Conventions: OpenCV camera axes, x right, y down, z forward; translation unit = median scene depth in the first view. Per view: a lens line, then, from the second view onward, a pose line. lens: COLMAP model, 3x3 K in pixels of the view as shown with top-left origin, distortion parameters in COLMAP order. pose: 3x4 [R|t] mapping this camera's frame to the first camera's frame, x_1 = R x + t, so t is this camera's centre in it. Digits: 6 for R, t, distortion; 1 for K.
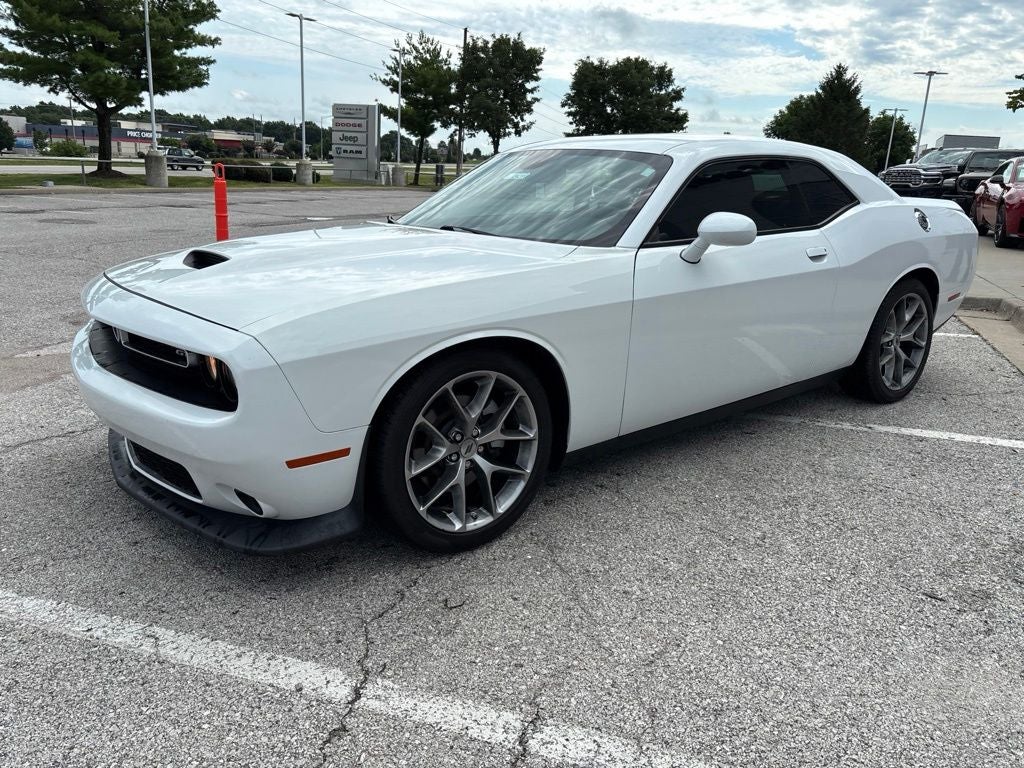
lens RADIAL K [[775.8, 0, 508.1], [0, 775.8, 376.0], [0, 0, 1]] dist [0.048426, -0.058434]
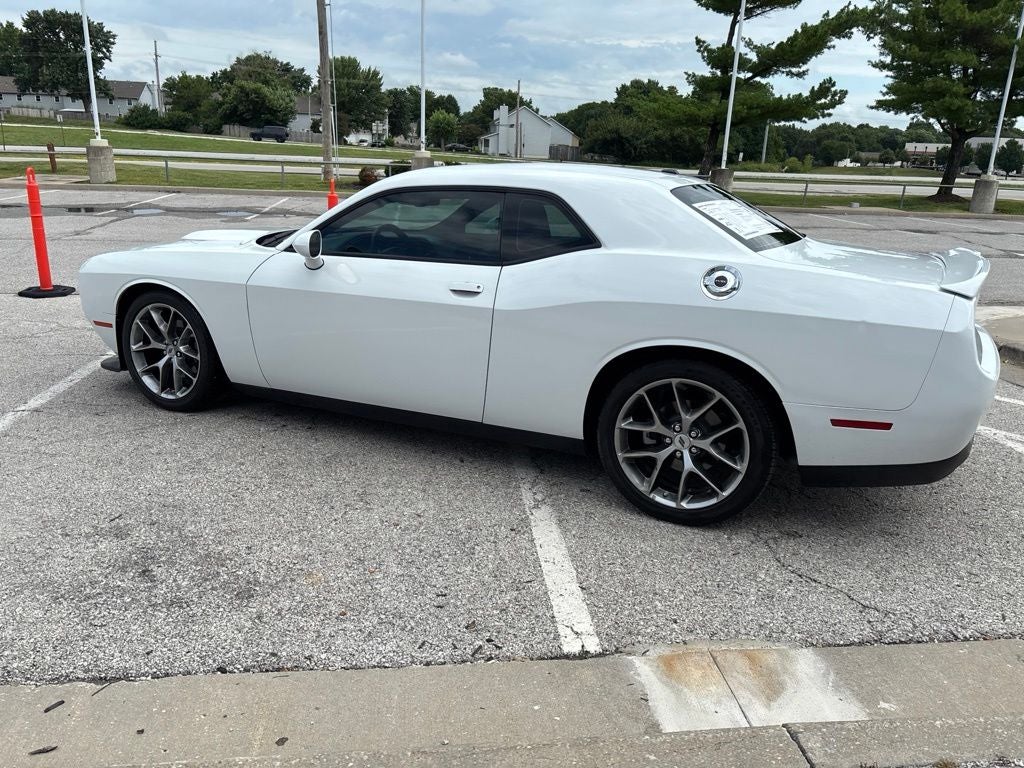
lens RADIAL K [[775.8, 0, 506.8], [0, 775.8, 381.9], [0, 0, 1]] dist [0.048426, -0.058434]
pose [[0.420280, 0.237585, -0.875738, 1.049007], [-0.255266, 0.957094, 0.137151, -0.156038], [0.870749, 0.165904, 0.462895, 0.506012]]
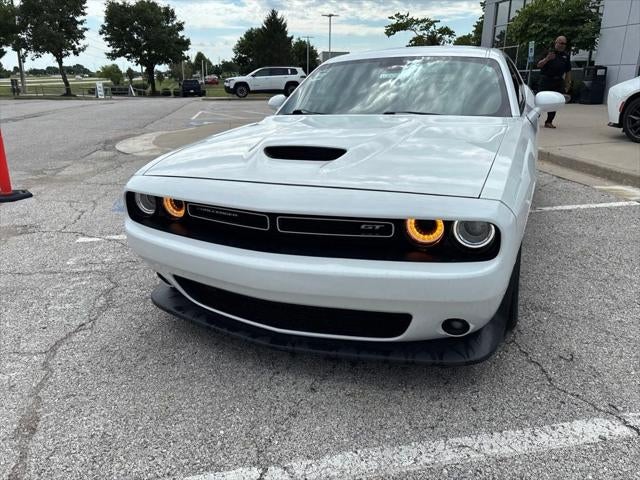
lens RADIAL K [[484.9, 0, 316.9], [0, 484.9, 236.4], [0, 0, 1]] dist [0.048426, -0.058434]
pose [[0.881297, -0.182386, 0.435949, -0.457496], [0.156634, 0.983110, 0.094655, -0.055502], [-0.445849, -0.015135, 0.894980, 0.192935]]
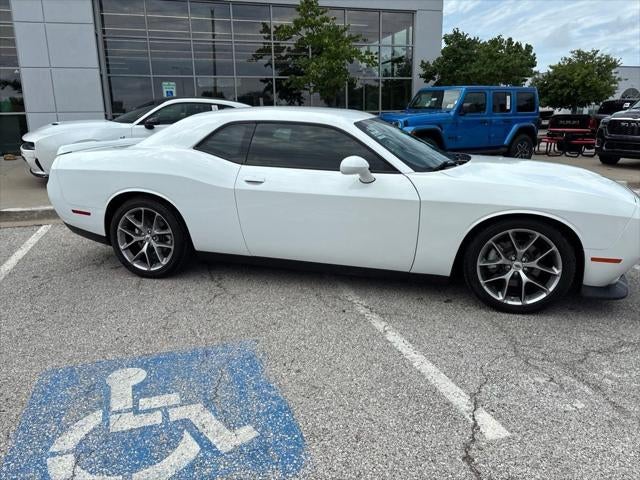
lens RADIAL K [[484.9, 0, 317.0], [0, 484.9, 236.1], [0, 0, 1]] dist [0.048426, -0.058434]
pose [[-0.587958, -0.217534, 0.779092, -0.684059], [0.200038, 0.894141, 0.400620, -0.444199], [-0.783767, 0.391396, -0.482202, 1.491469]]
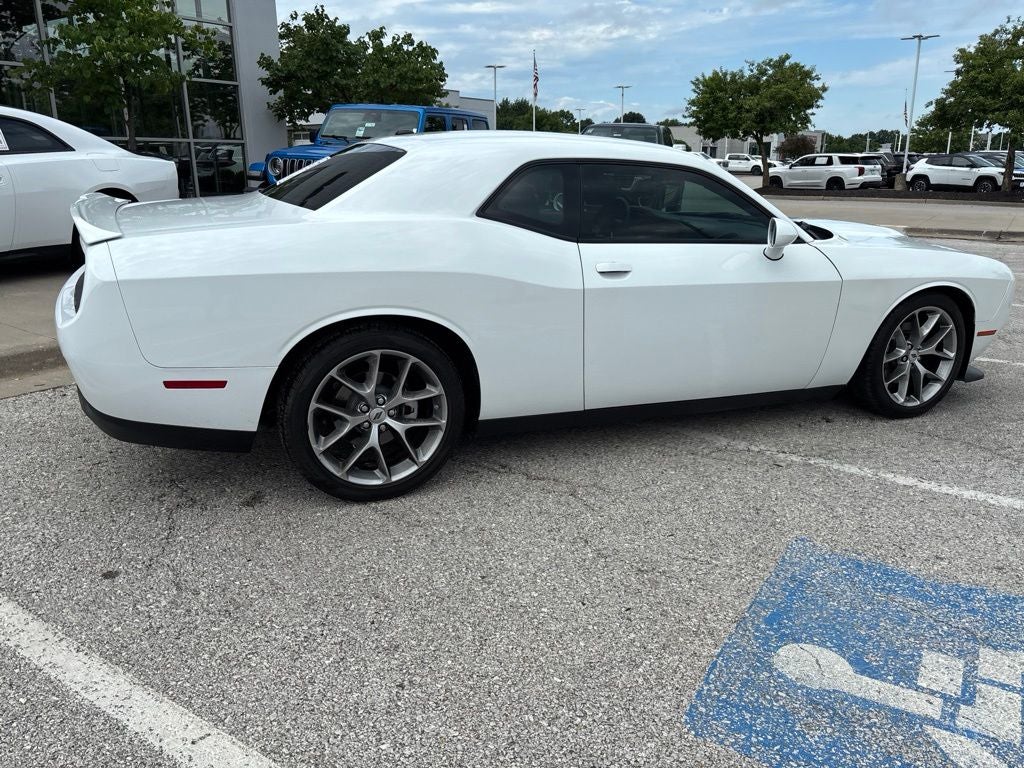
lens RADIAL K [[775.8, 0, 506.9], [0, 775.8, 378.2], [0, 0, 1]] dist [0.048426, -0.058434]
pose [[-0.965990, -0.111958, 0.233087, -0.023044], [0.024621, 0.857489, 0.513914, -0.507616], [-0.257406, 0.502174, -0.825569, 1.818712]]
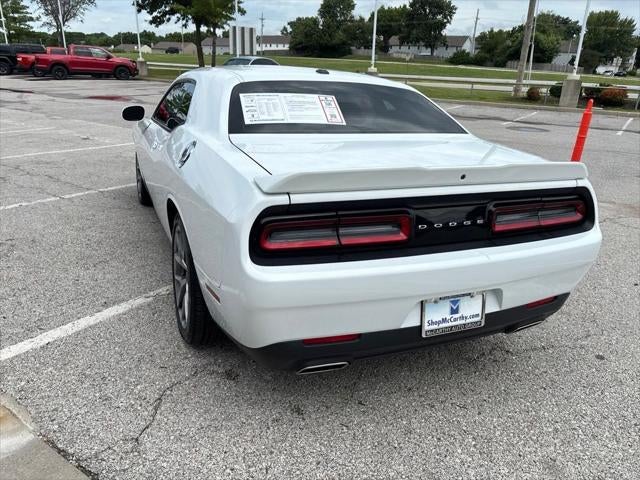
lens RADIAL K [[484.9, 0, 315.5], [0, 484.9, 243.8], [0, 0, 1]] dist [0.048426, -0.058434]
pose [[-0.269988, 0.289607, -0.918278, 0.983346], [-0.294500, 0.883153, 0.365117, -0.339257], [0.916720, 0.369011, -0.153152, 1.210507]]
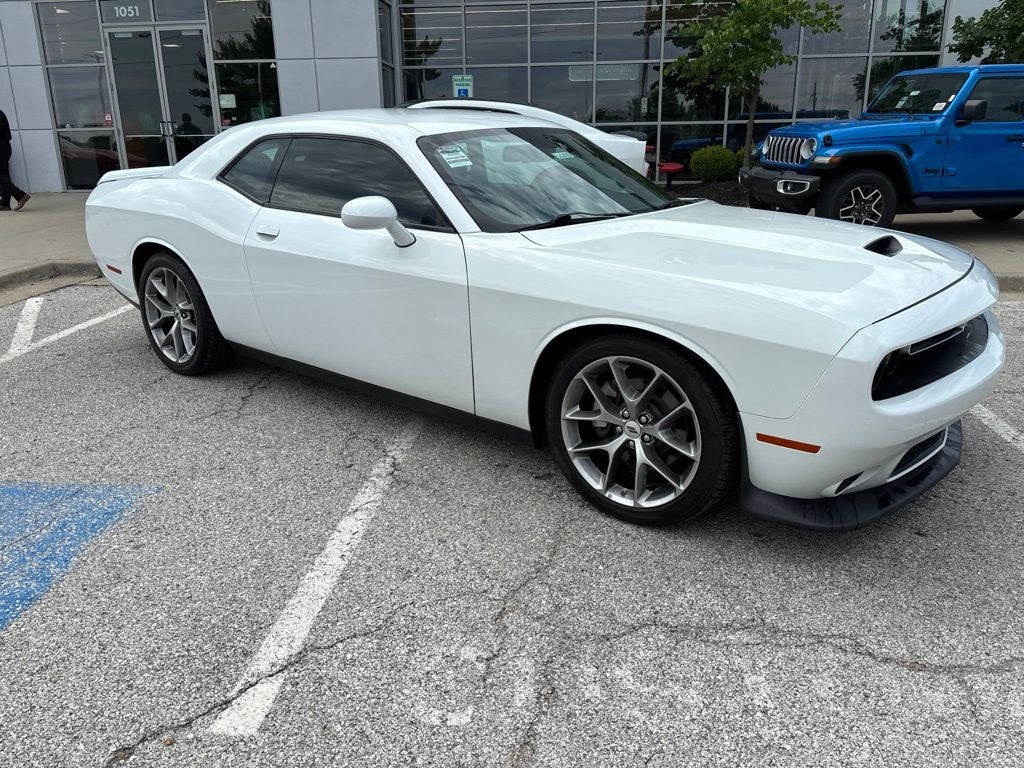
lens RADIAL K [[775.8, 0, 508.8], [0, 775.8, 387.0], [0, 0, 1]] dist [0.048426, -0.058434]
pose [[-0.230201, -0.326035, 0.916902, -0.811666], [0.254412, 0.889275, 0.380085, -0.318318], [-0.939299, 0.320766, -0.121765, 1.043709]]
